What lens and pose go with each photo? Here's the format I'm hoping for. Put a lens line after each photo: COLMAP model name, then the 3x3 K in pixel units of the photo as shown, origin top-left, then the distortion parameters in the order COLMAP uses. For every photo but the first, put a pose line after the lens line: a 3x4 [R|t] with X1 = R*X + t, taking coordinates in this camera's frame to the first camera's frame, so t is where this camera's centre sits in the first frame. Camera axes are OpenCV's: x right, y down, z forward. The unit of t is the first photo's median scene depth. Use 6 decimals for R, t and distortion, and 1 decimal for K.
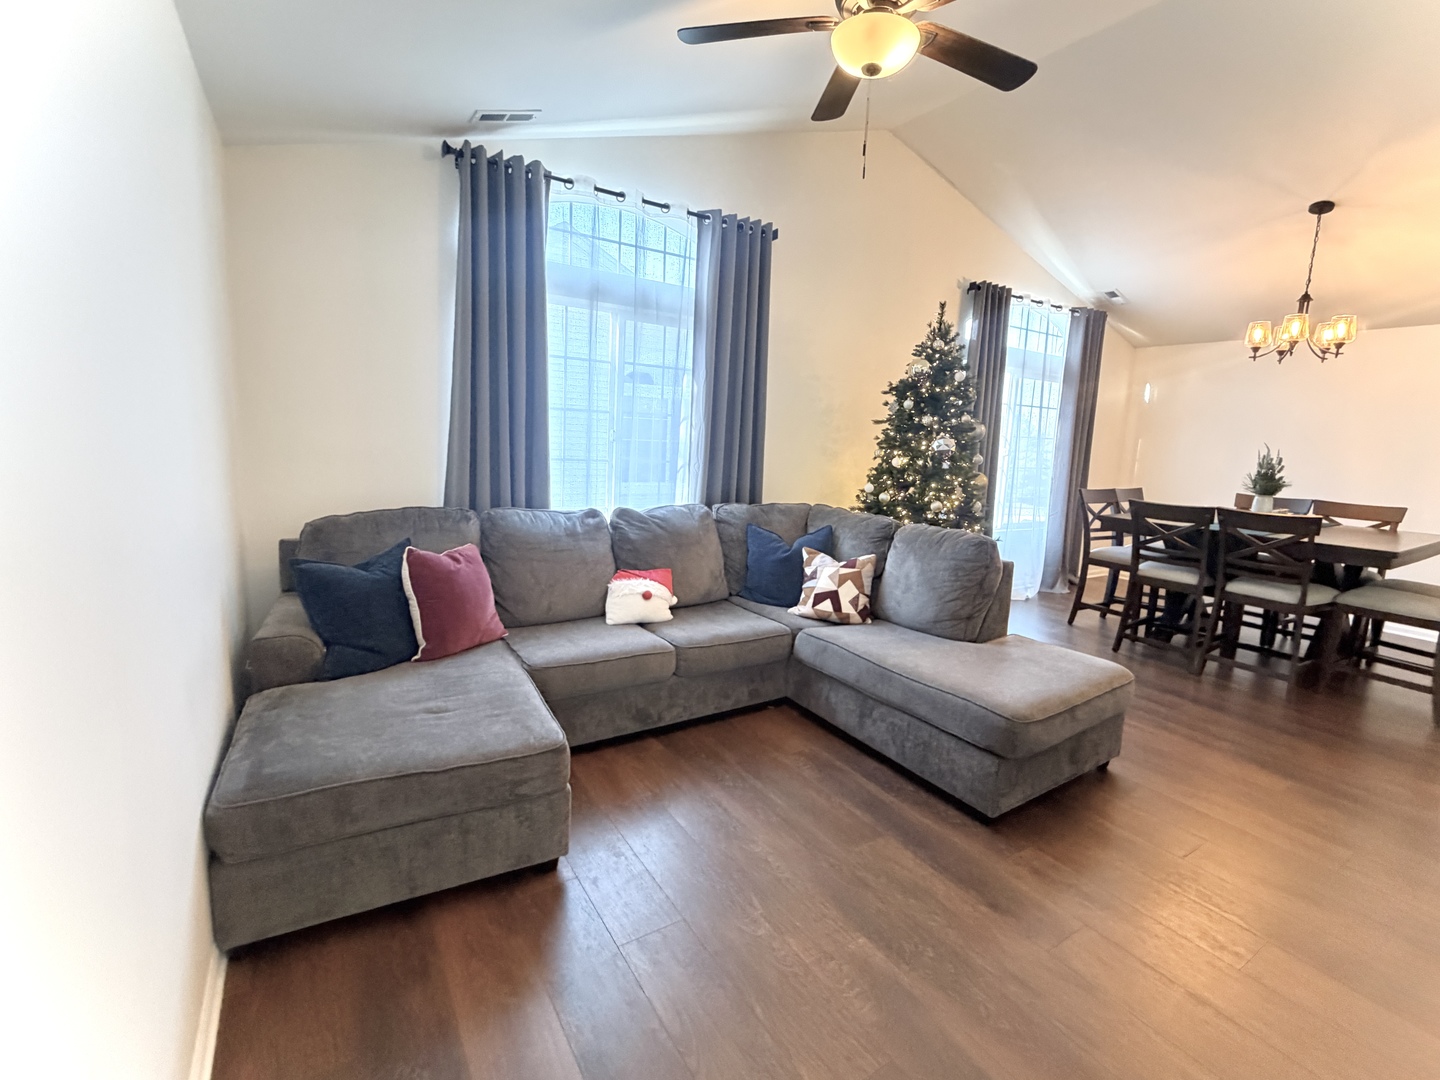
lens RADIAL K [[639.6, 0, 719.7], [0, 639.6, 527.1], [0, 0, 1]] dist [-0.002262, -0.000589]
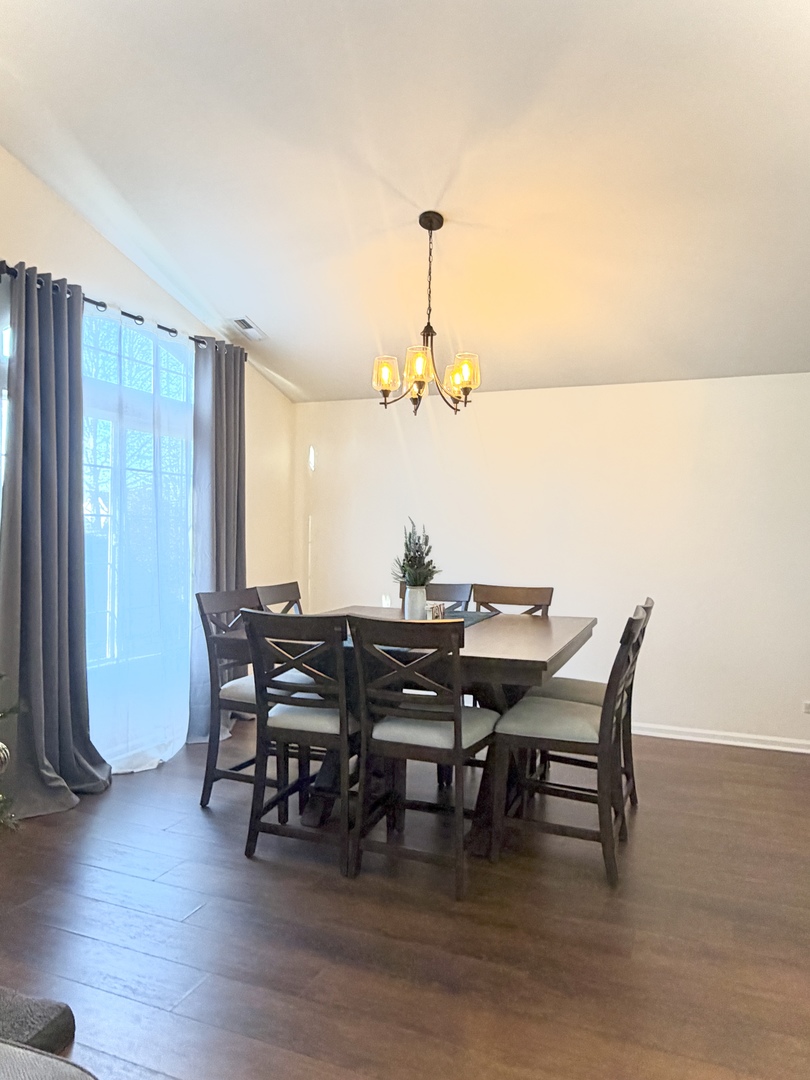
lens RADIAL K [[769.7, 0, 406.6], [0, 769.7, 542.9], [0, 0, 1]] dist [-0.021956, 0.015956]
pose [[0.807817, -0.040258, 0.588057, 0.322223], [0.105467, 0.991437, -0.077007, -0.032259], [-0.579921, 0.124228, 0.805146, 0.281567]]
